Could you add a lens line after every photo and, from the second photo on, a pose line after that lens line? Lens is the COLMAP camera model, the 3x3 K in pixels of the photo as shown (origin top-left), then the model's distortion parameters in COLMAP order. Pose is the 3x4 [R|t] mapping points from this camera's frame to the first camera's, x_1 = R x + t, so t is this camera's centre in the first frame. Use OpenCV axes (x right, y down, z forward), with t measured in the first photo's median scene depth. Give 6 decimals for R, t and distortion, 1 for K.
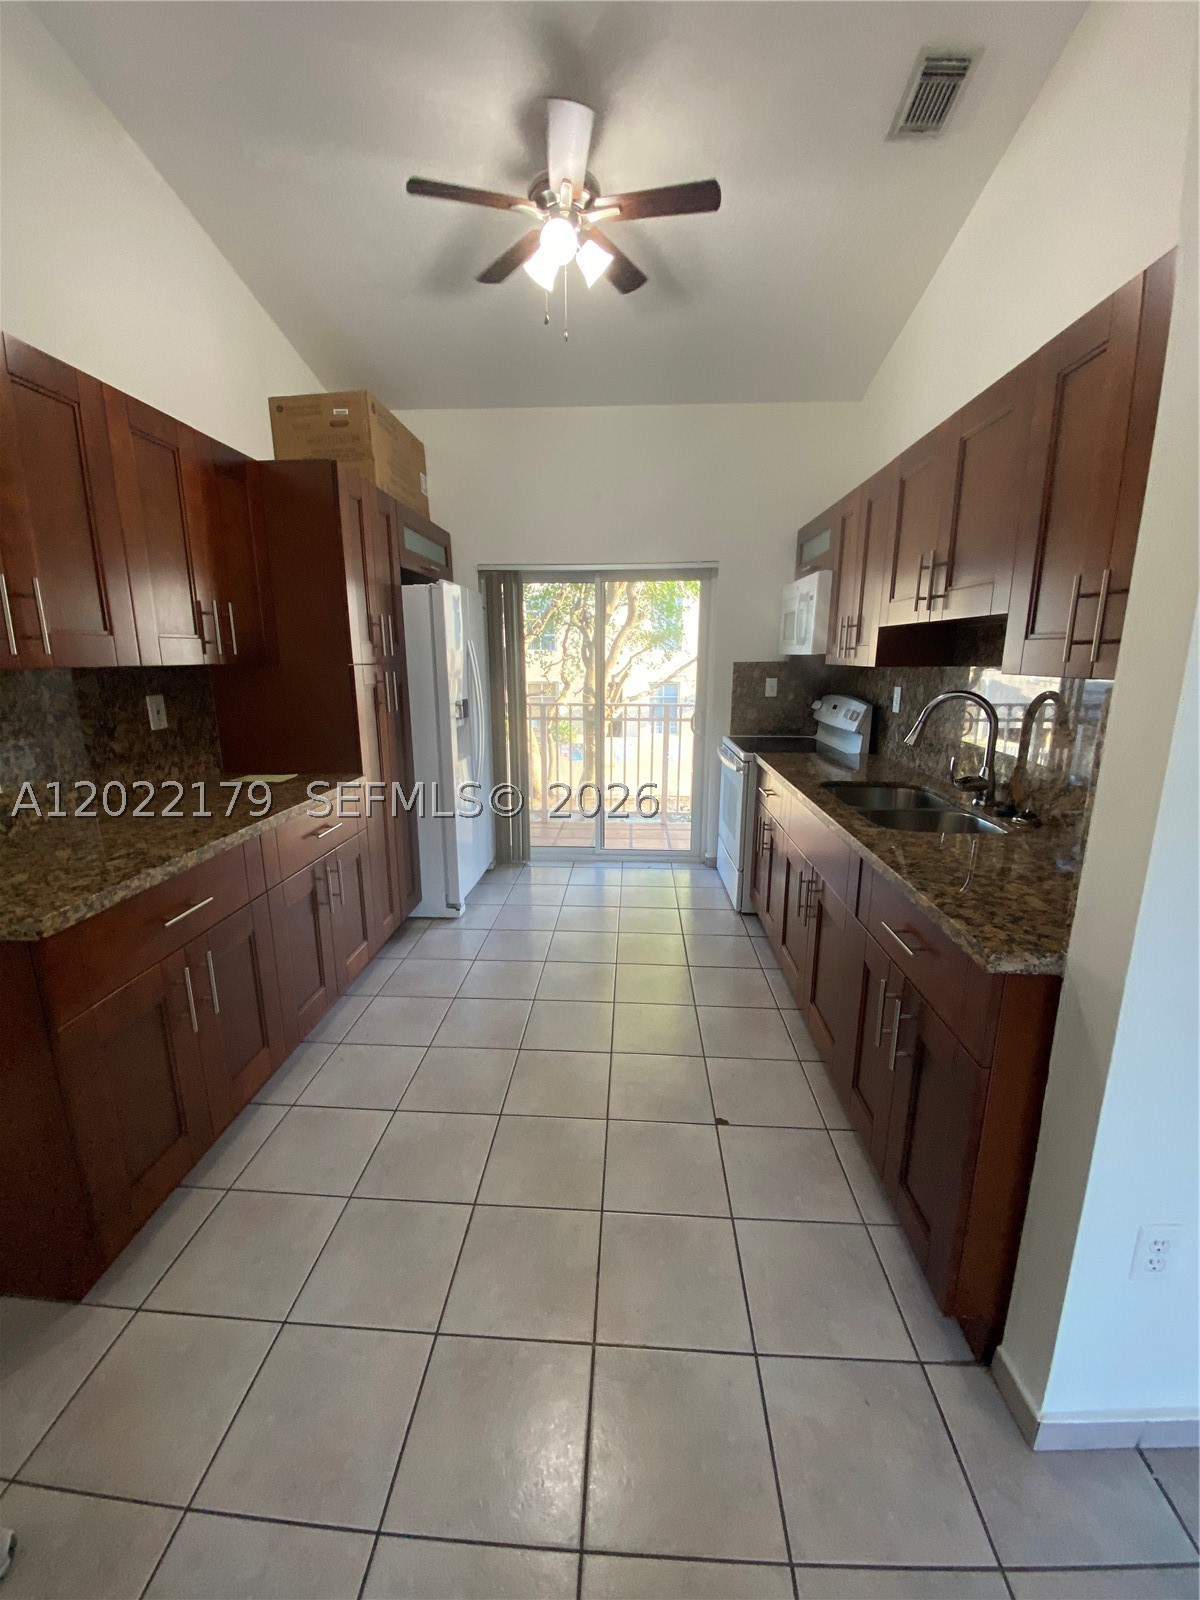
lens RADIAL K [[654.5, 0, 597.1], [0, 654.5, 794.4], [0, 0, 1]] dist [0.027057, -0.002293]
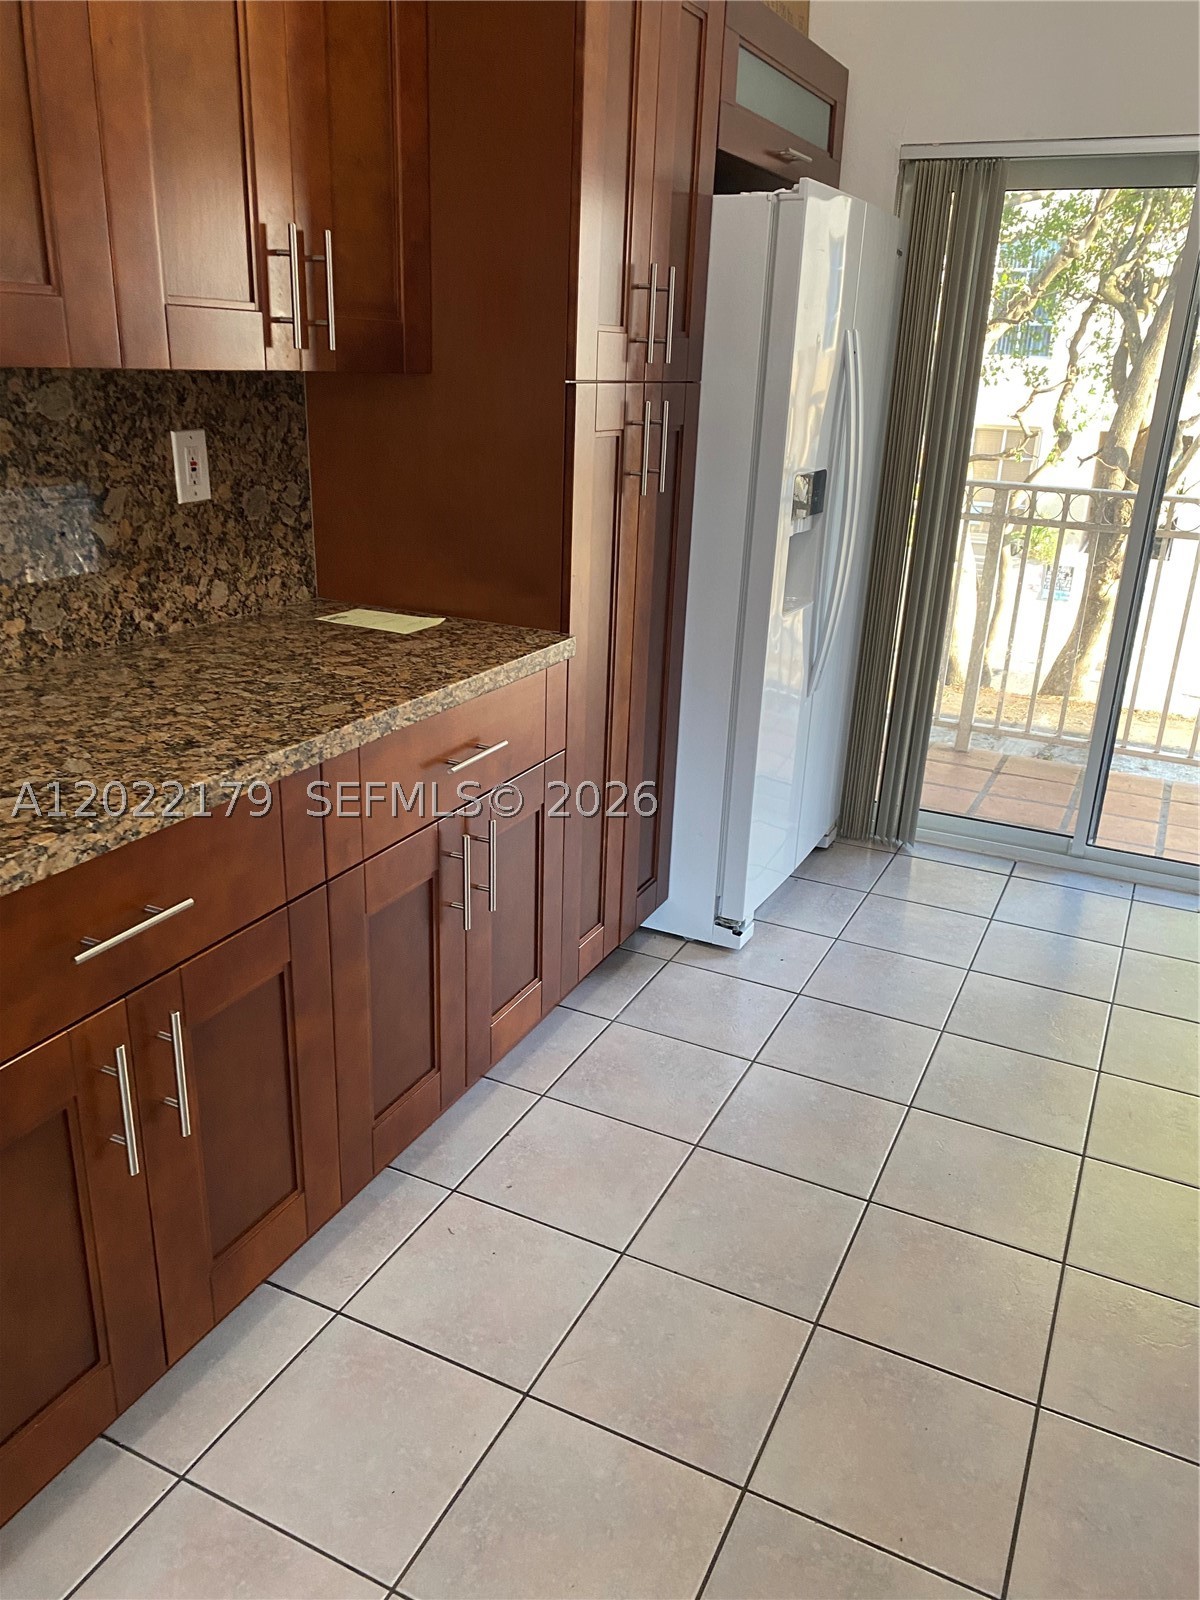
lens RADIAL K [[1226.9, 0, 597.5], [0, 1226.9, 814.7], [0, 0, 1]] dist [0.044848, -0.033429]
pose [[0.923719, 0.168184, -0.344177, -0.017701], [-0.117177, 0.979454, 0.164131, -0.041590], [0.364710, -0.111282, 0.924447, 0.169322]]
